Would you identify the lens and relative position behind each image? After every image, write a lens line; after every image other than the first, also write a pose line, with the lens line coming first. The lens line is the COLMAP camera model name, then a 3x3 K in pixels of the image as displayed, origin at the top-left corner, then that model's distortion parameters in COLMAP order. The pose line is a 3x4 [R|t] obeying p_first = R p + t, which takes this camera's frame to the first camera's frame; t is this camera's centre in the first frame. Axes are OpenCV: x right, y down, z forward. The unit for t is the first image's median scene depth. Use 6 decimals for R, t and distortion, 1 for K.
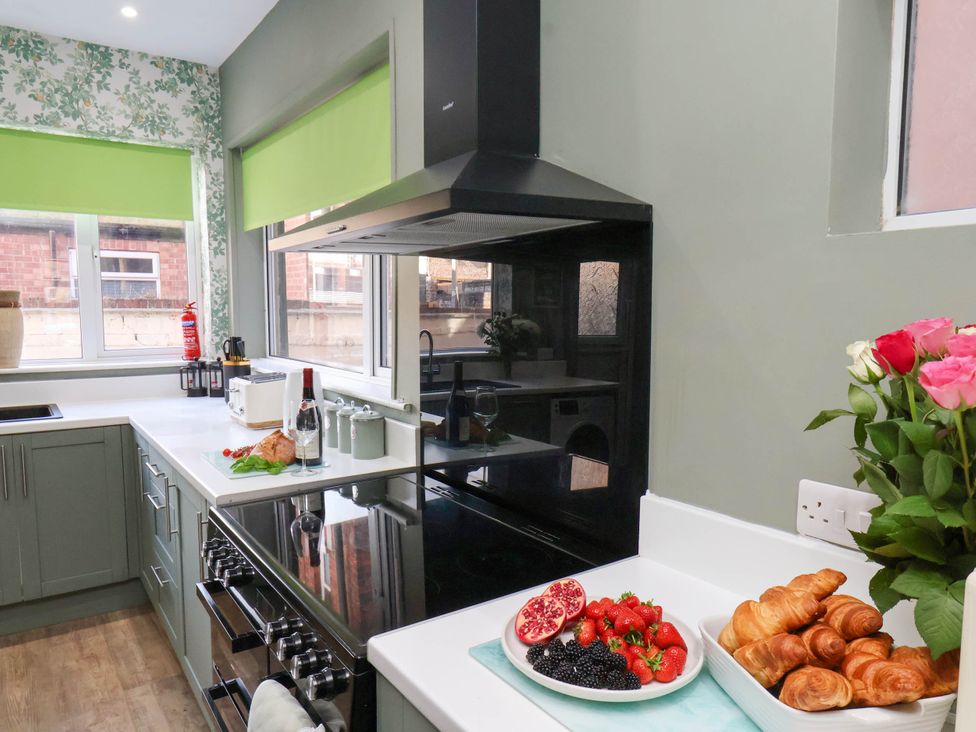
lens RADIAL K [[676.1, 0, 485.8], [0, 676.1, 367.7], [0, 0, 1]] dist [0.010475, -0.013674]
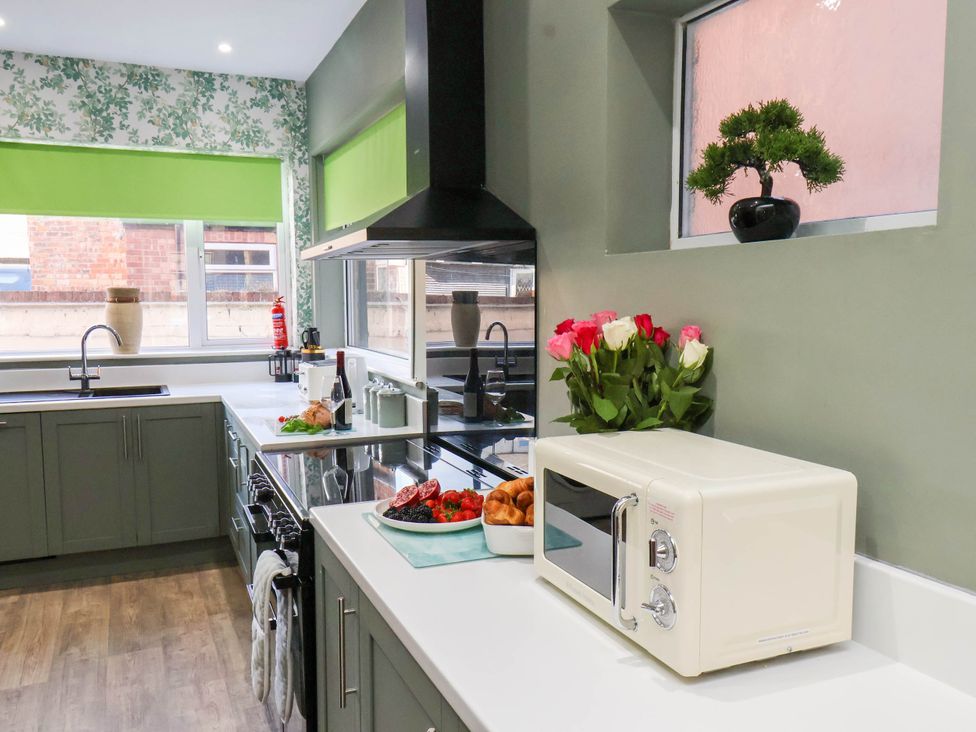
lens RADIAL K [[802.3, 0, 487.4], [0, 802.3, 371.2], [0, 0, 1]] dist [0.008560, -0.009096]
pose [[0.978494, 0.013528, -0.205829, 0.178937], [-0.013005, 0.999908, 0.003890, 0.016596], [0.205863, -0.001129, 0.978580, -0.224901]]
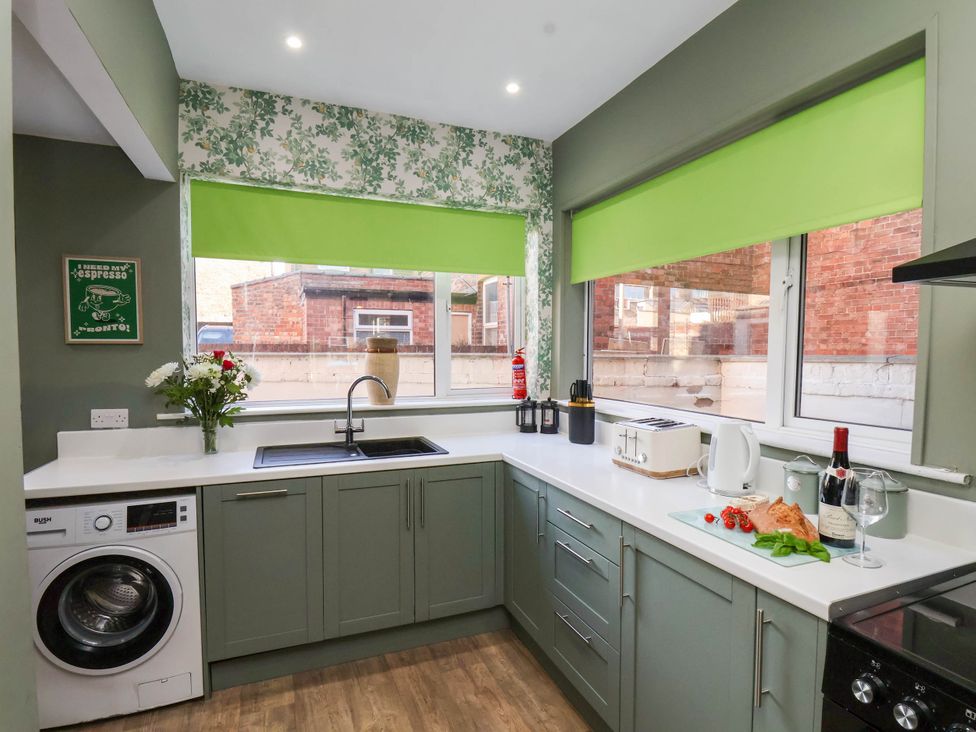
lens RADIAL K [[512.8, 0, 483.2], [0, 512.8, 369.0], [0, 0, 1]] dist [0.002870, -0.012664]
pose [[0.971146, 0.010113, -0.238270, -0.319006], [-0.023001, 0.998415, -0.051371, -0.017034], [0.237373, 0.055369, 0.969839, 0.170385]]
